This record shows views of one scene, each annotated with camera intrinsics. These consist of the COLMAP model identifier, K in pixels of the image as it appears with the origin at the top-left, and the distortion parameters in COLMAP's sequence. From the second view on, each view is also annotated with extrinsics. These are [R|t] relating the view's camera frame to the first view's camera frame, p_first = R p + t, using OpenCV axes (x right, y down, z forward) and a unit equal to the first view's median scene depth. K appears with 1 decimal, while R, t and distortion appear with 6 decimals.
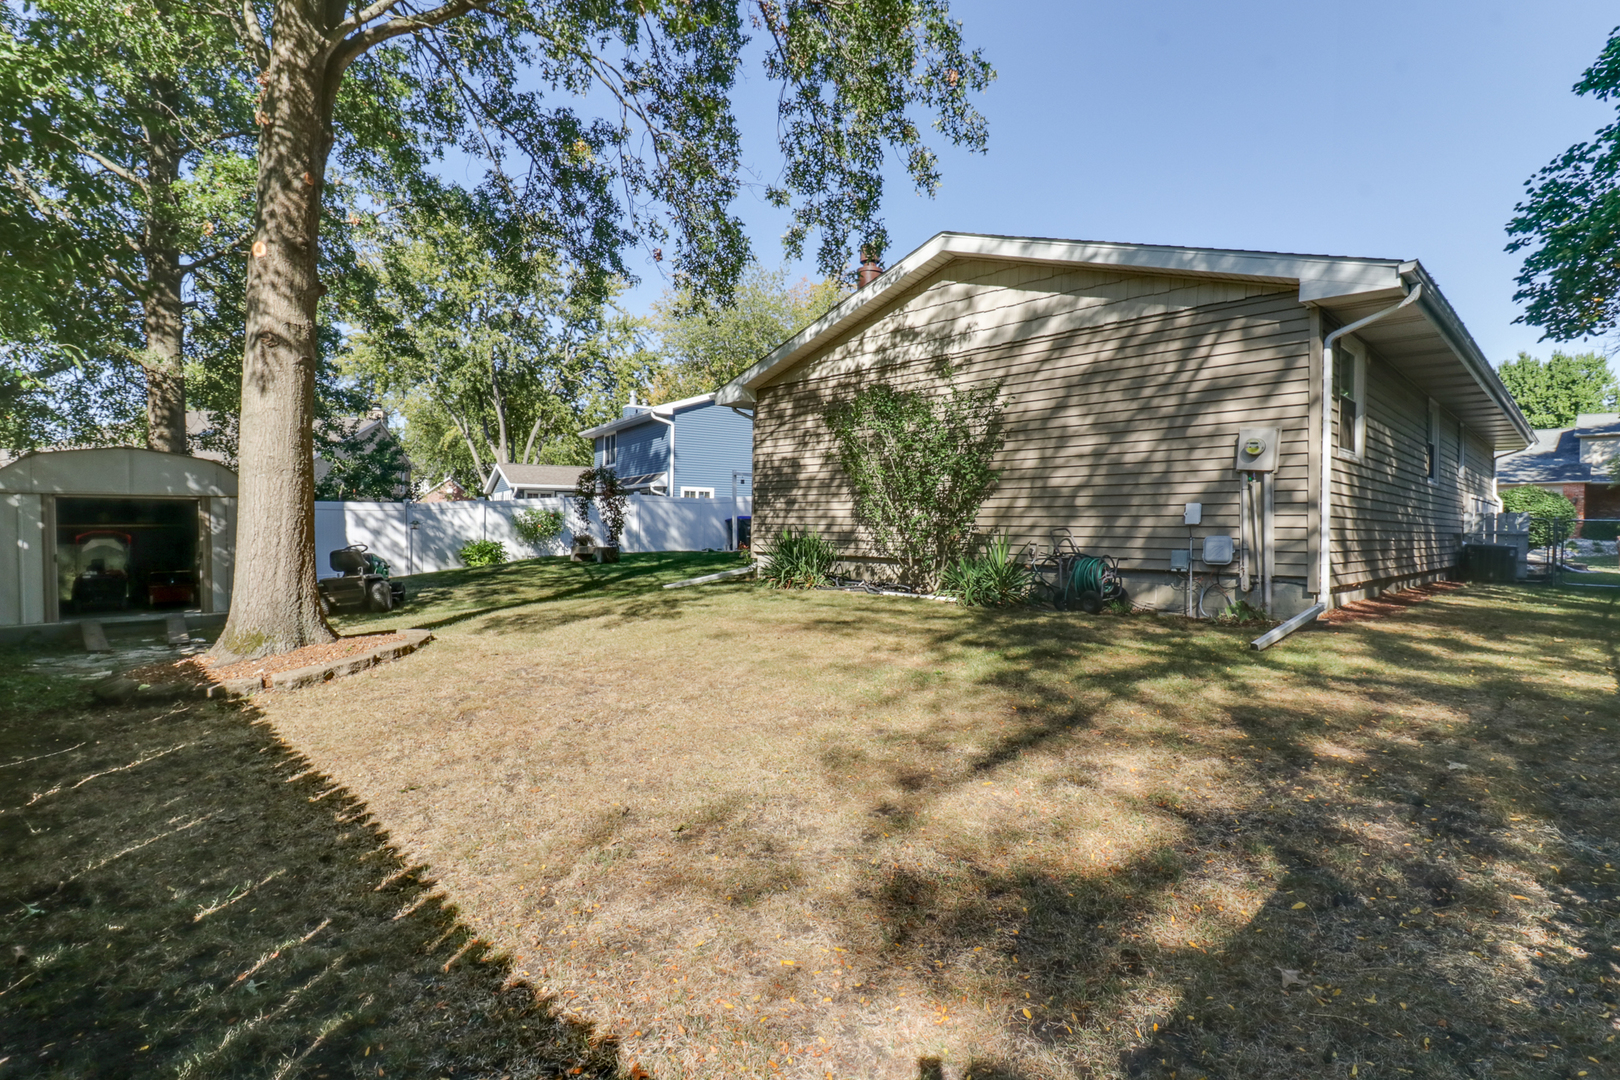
lens RADIAL K [[762.3, 0, 810.7], [0, 762.3, 537.9], [0, 0, 1]] dist [0.000649, -0.001377]
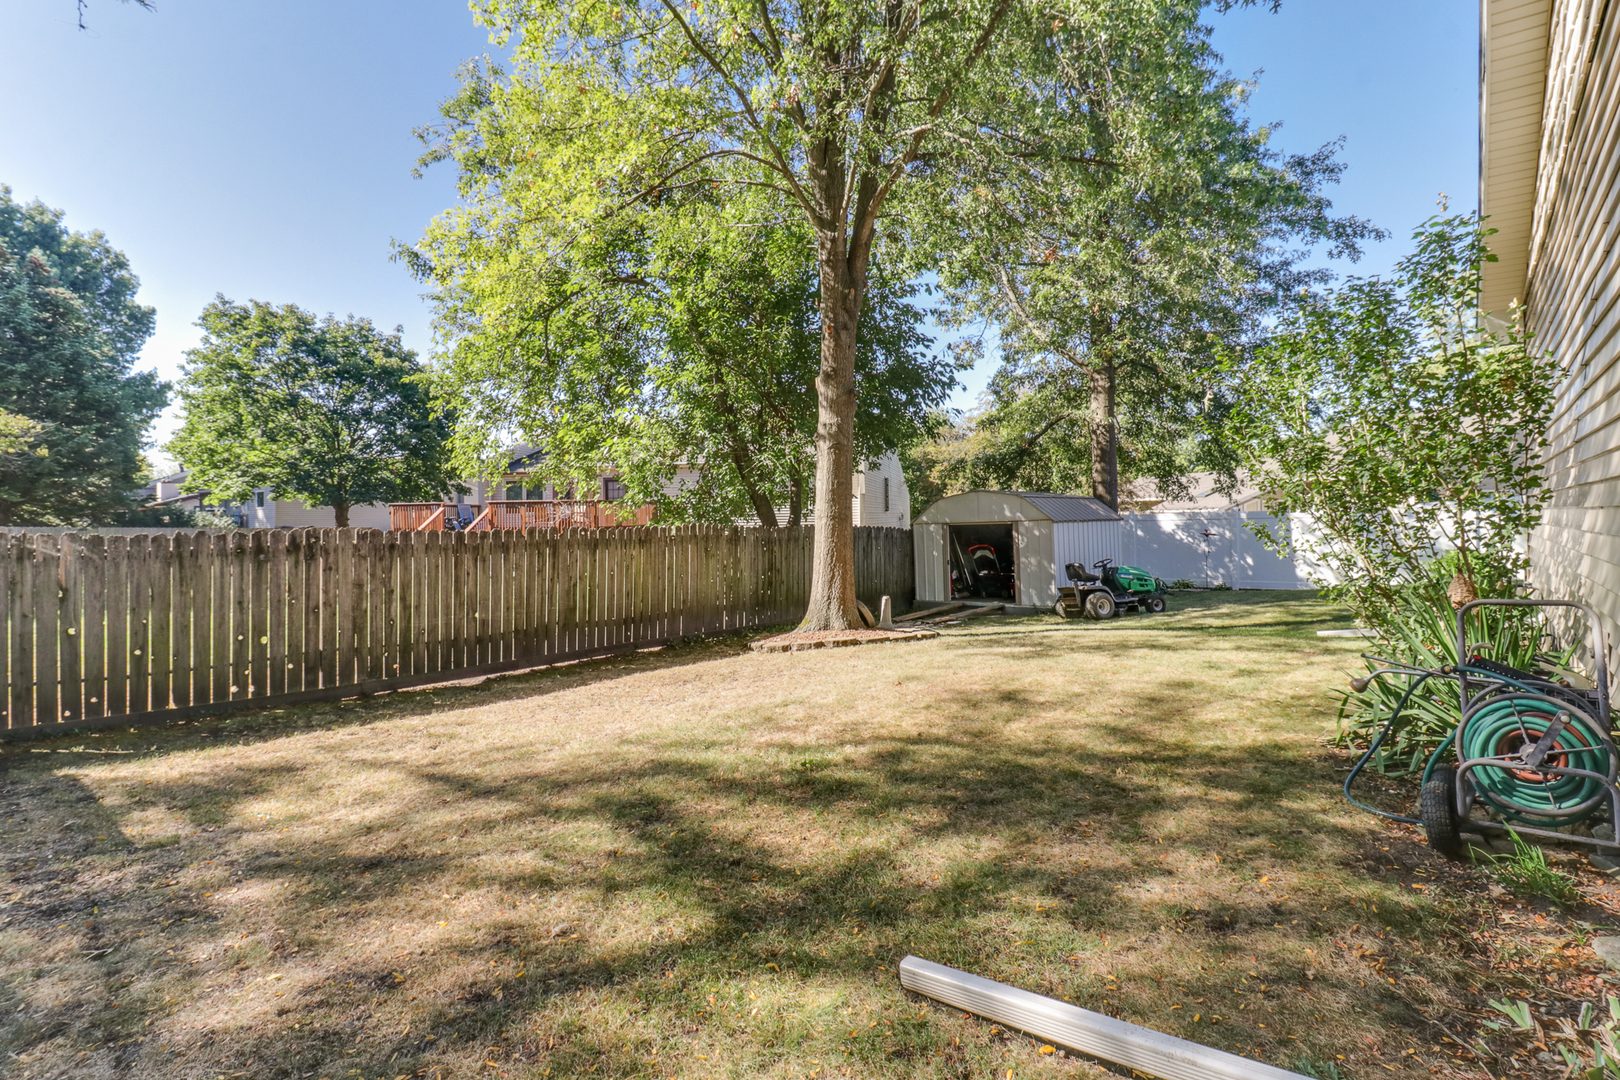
lens RADIAL K [[762.3, 0, 841.5], [0, 762.3, 525.2], [0, 0, 1]] dist [0.000649, -0.001377]
pose [[0.102099, -0.001071, -0.994774, 0.877220], [-0.004054, 0.999991, -0.001493, -0.069075], [0.994766, 0.004185, 0.102093, 0.868115]]
